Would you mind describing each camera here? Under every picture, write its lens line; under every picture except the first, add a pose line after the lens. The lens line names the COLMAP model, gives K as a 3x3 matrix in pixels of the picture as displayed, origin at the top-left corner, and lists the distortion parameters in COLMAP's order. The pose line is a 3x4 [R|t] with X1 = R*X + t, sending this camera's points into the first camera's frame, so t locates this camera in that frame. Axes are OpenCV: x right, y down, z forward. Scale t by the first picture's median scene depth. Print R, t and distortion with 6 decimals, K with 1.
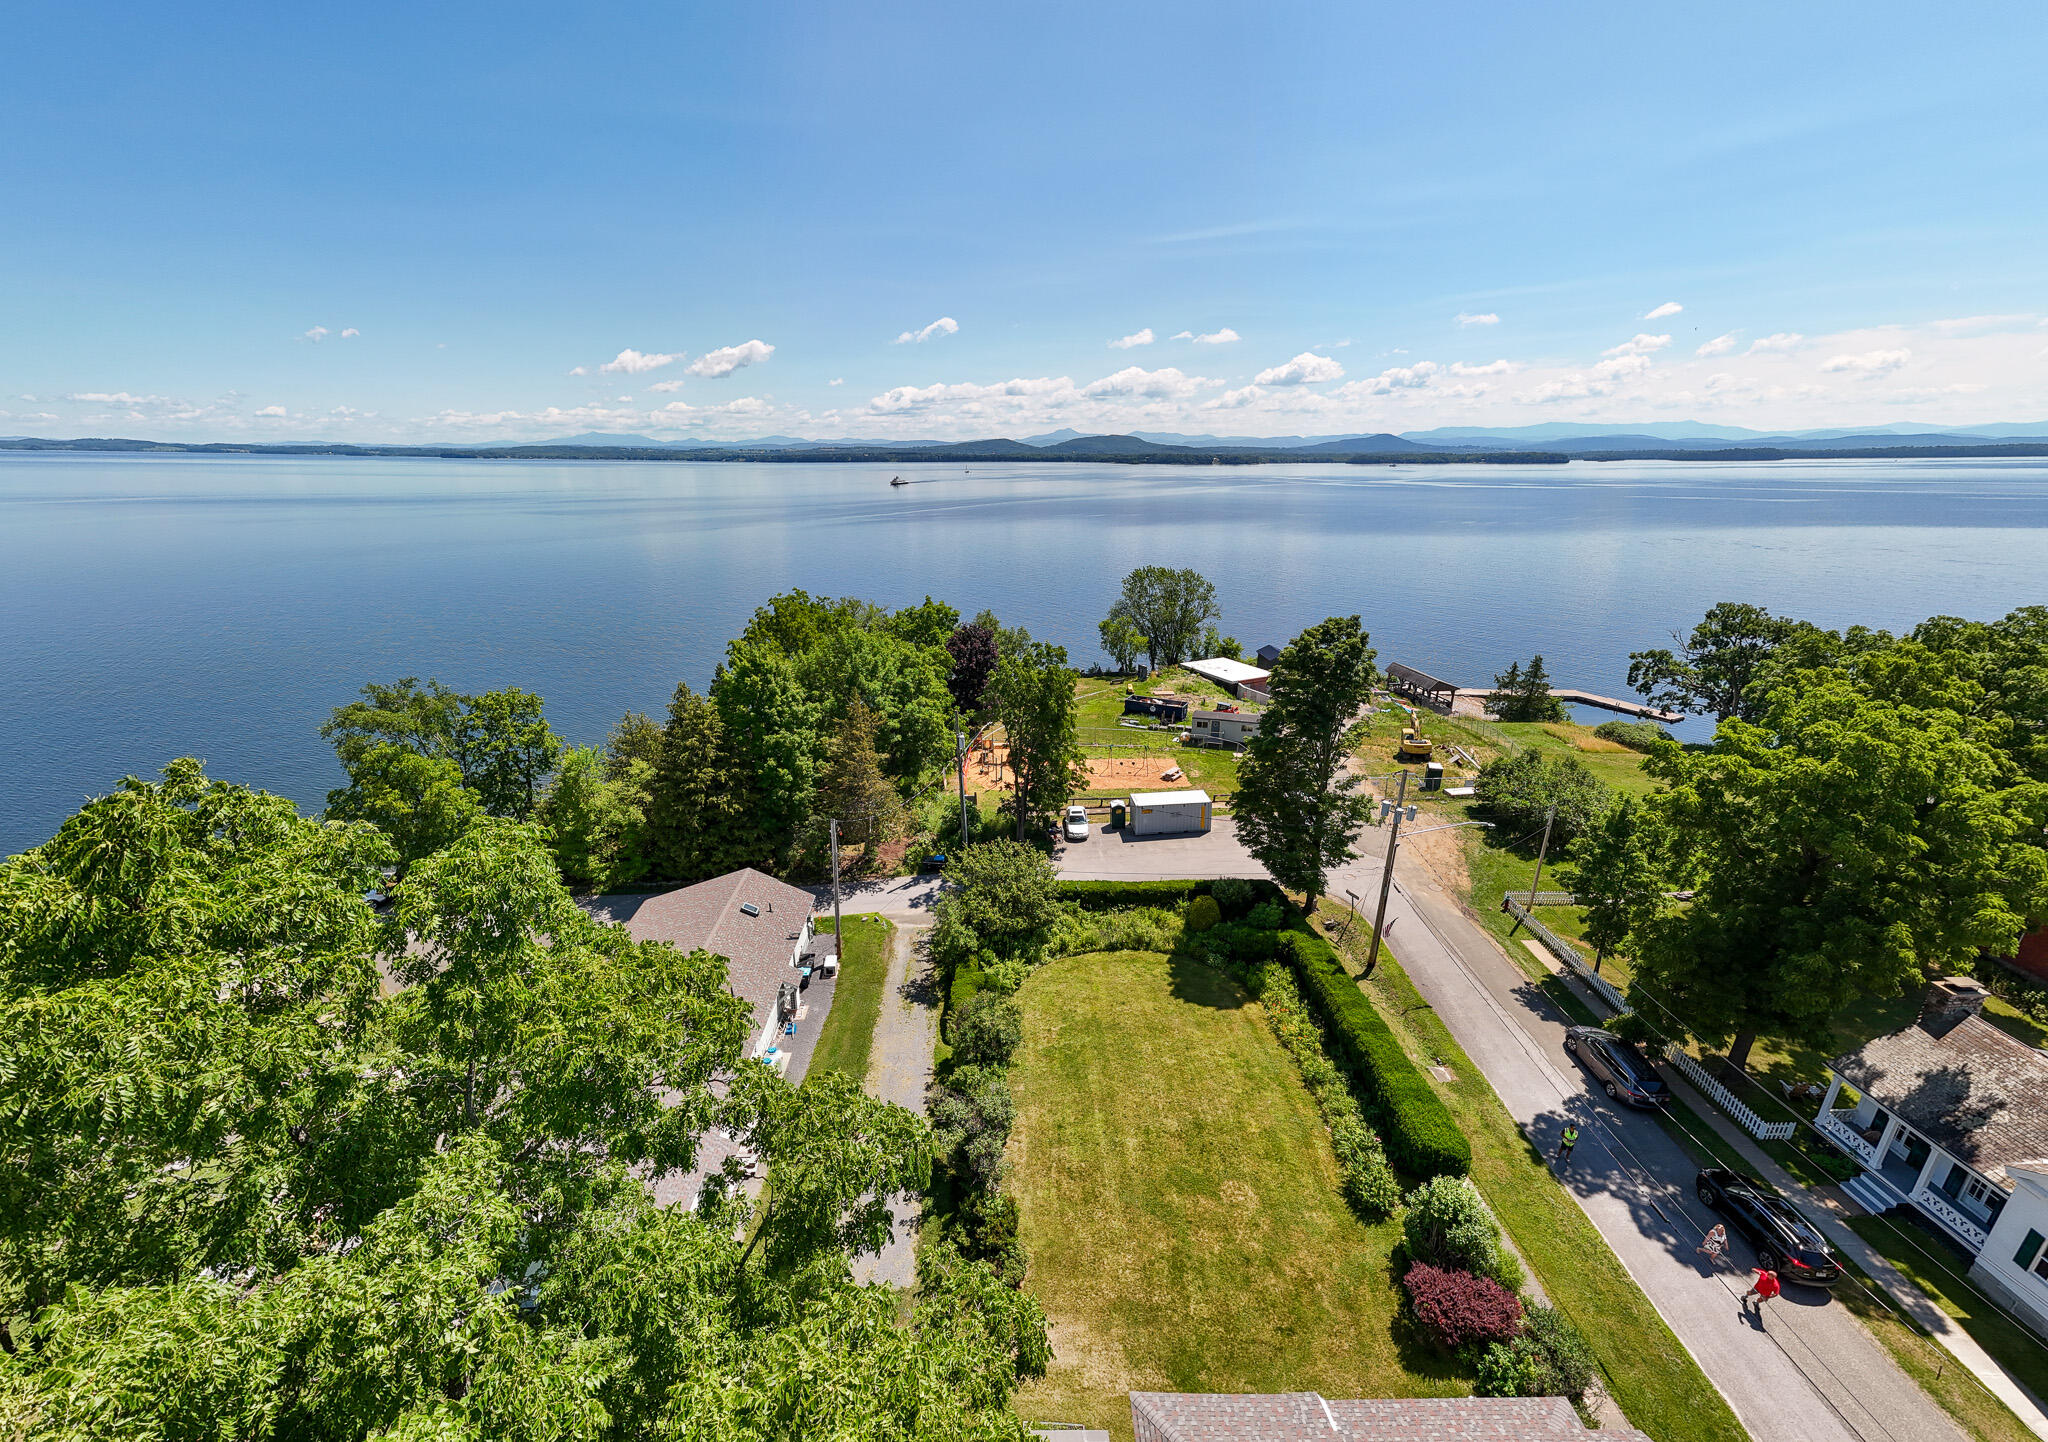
lens RADIAL K [[815.6, 0, 1024.0], [0, 815.6, 721.0], [0, 0, 1]] dist [0.002193, 0.000277]
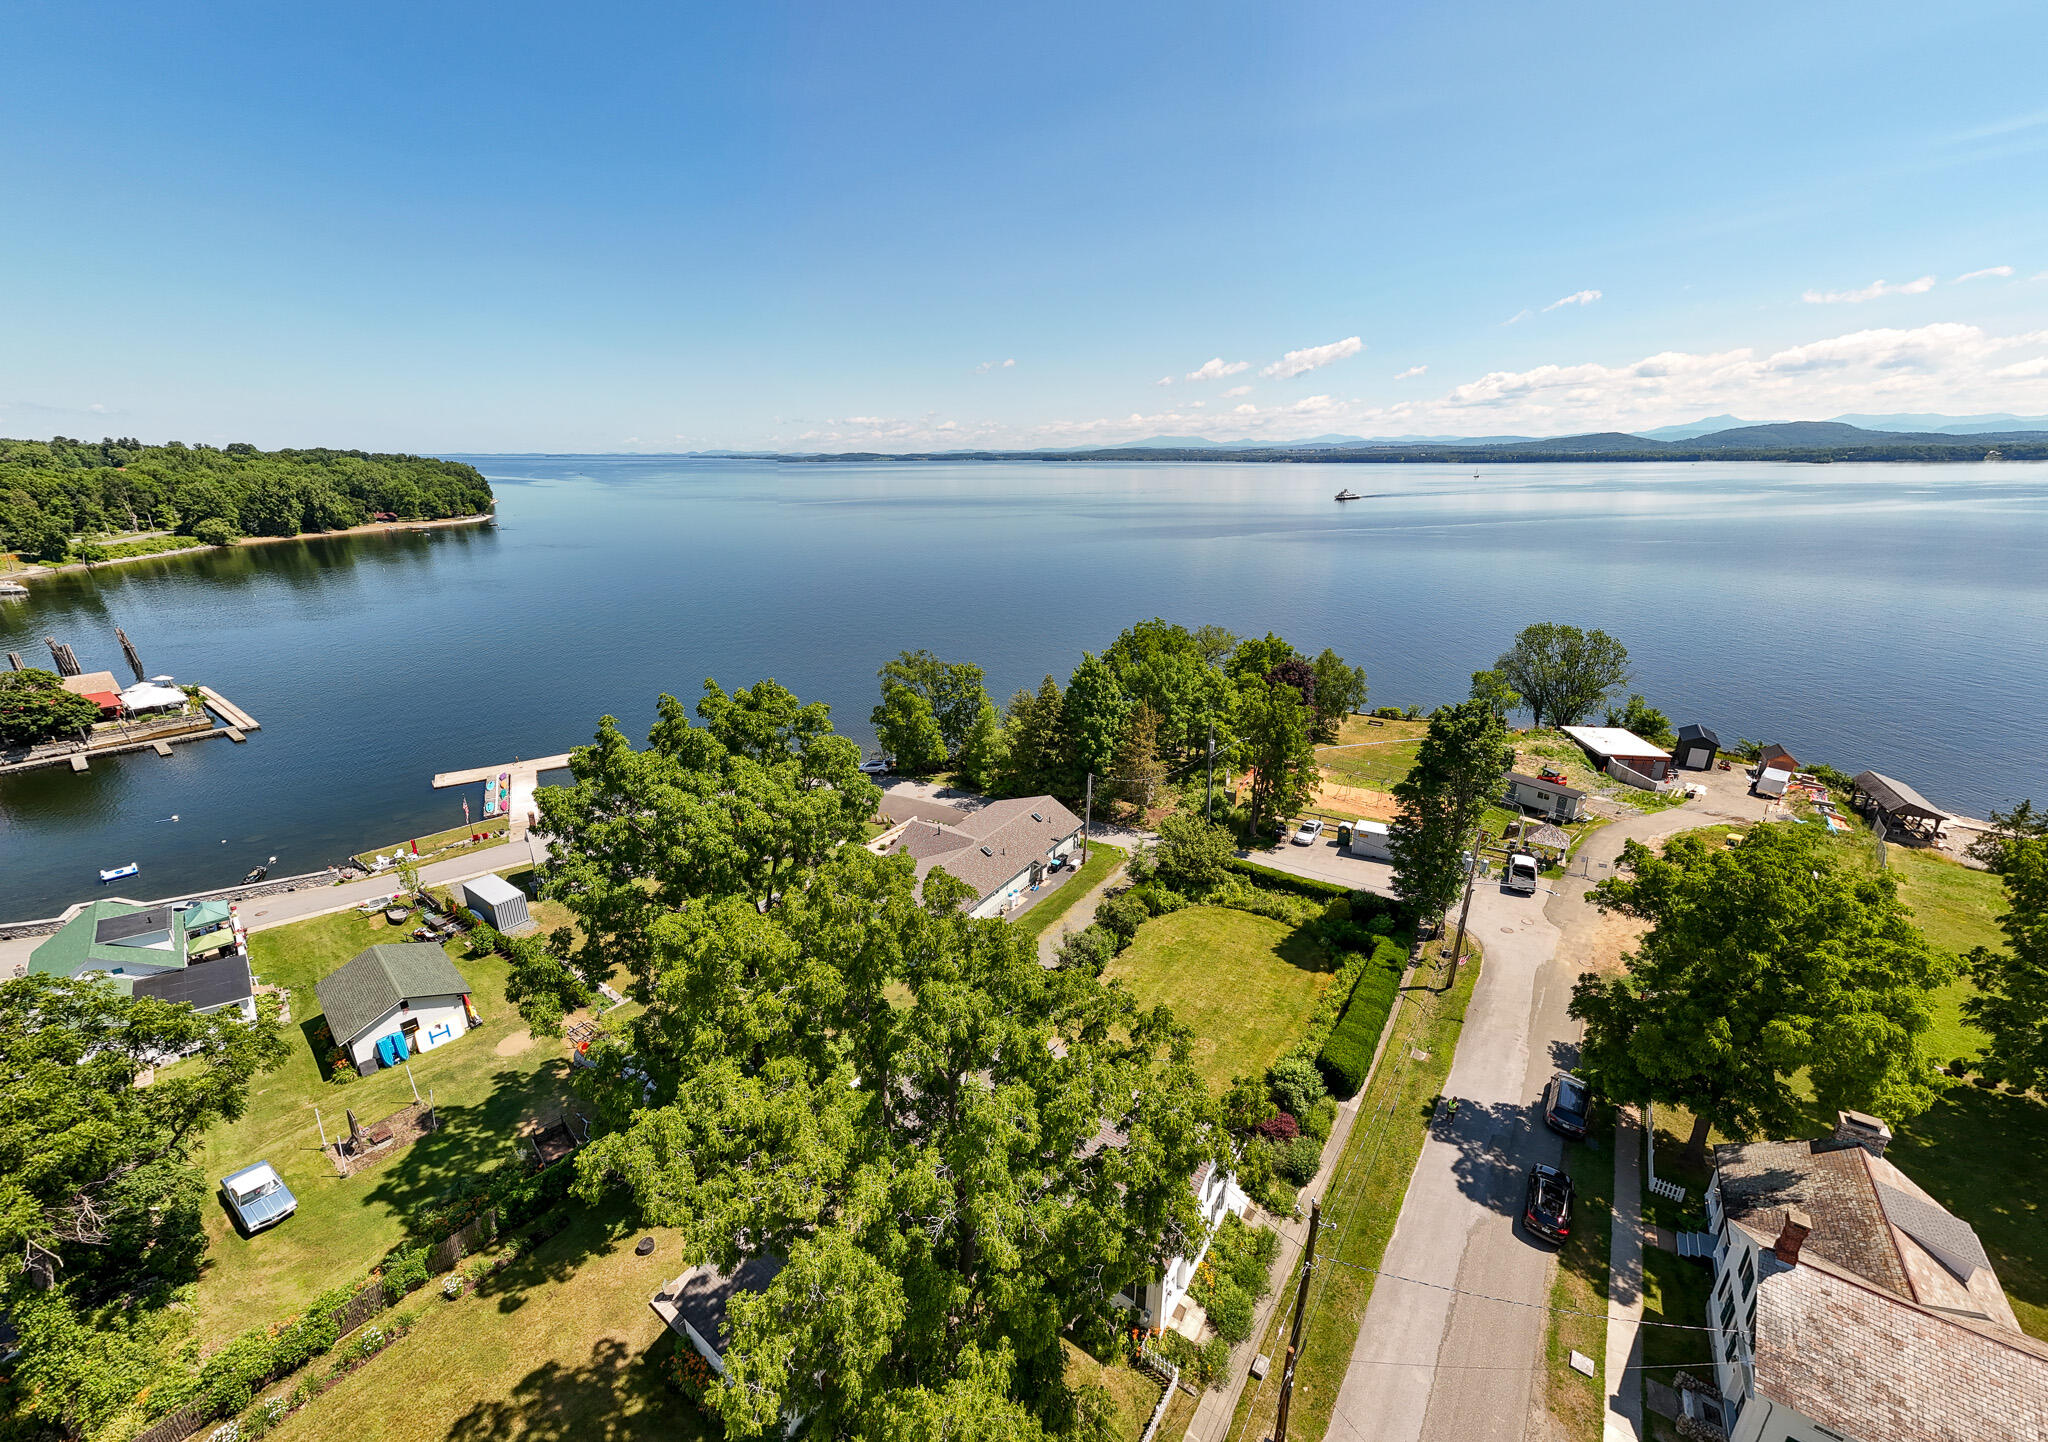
lens RADIAL K [[815.6, 0, 1024.0], [0, 815.6, 721.0], [0, 0, 1]] dist [0.002193, 0.000277]
pose [[0.811785, 0.175838, -0.556854, 0.439118], [-0.175141, 0.983001, 0.055081, -0.039132], [0.557073, 0.052814, 0.828782, -0.326568]]
